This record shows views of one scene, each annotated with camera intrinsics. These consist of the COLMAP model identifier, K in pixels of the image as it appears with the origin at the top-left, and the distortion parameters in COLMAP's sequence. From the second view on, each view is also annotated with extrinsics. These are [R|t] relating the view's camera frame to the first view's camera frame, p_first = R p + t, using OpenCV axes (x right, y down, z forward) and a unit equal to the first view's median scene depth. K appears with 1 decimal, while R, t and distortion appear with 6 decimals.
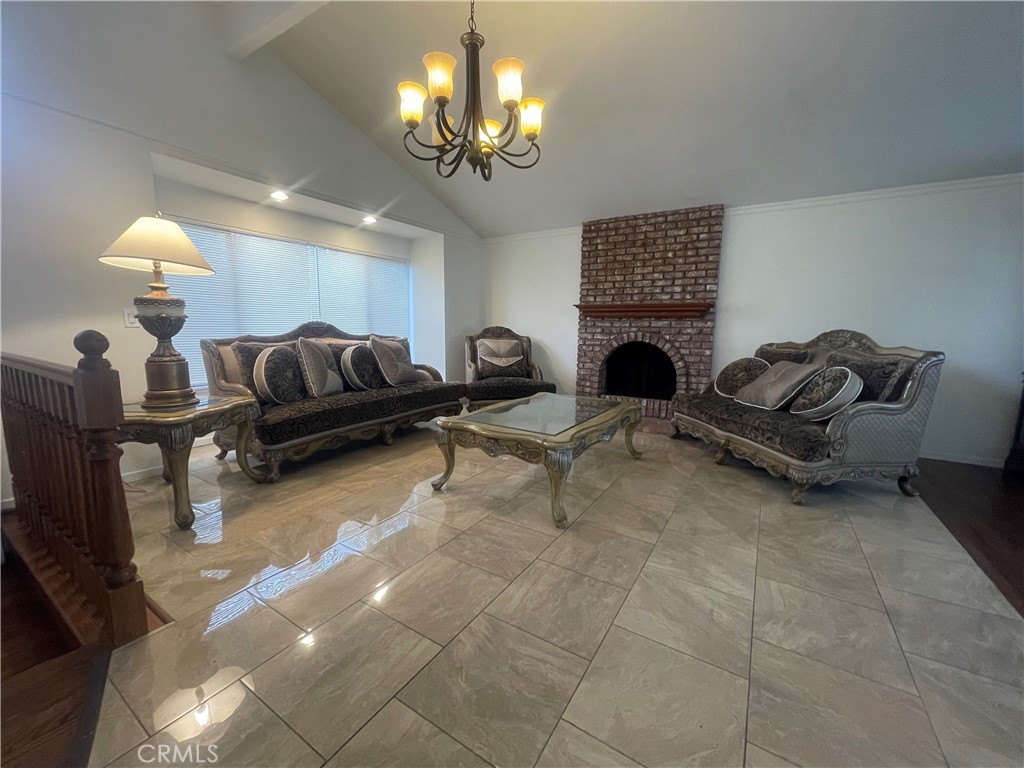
lens RADIAL K [[409.6, 0, 506.9], [0, 409.6, 386.9], [0, 0, 1]] dist [-0.001781, -0.000425]
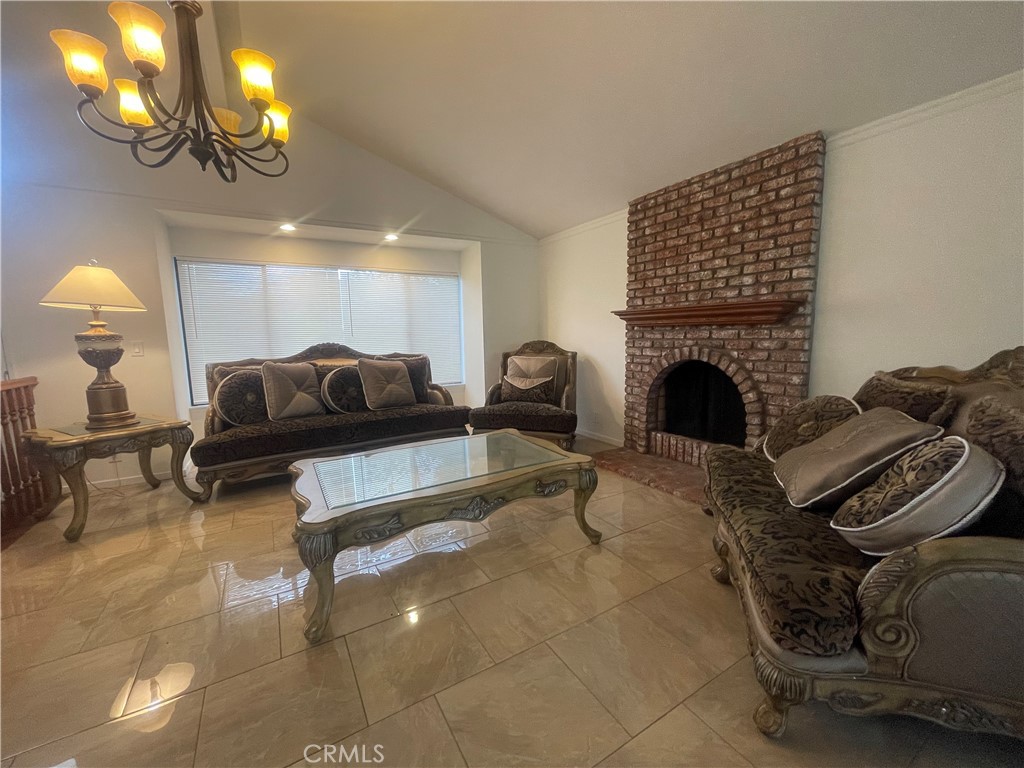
lens RADIAL K [[409.6, 0, 507.2], [0, 409.6, 385.6], [0, 0, 1]] dist [-0.001781, -0.000425]
pose [[0.892057, 0.028051, -0.451051, 0.363562], [-0.035535, 0.999335, -0.008131, -0.052418], [0.450523, 0.023281, 0.892461, 0.249981]]
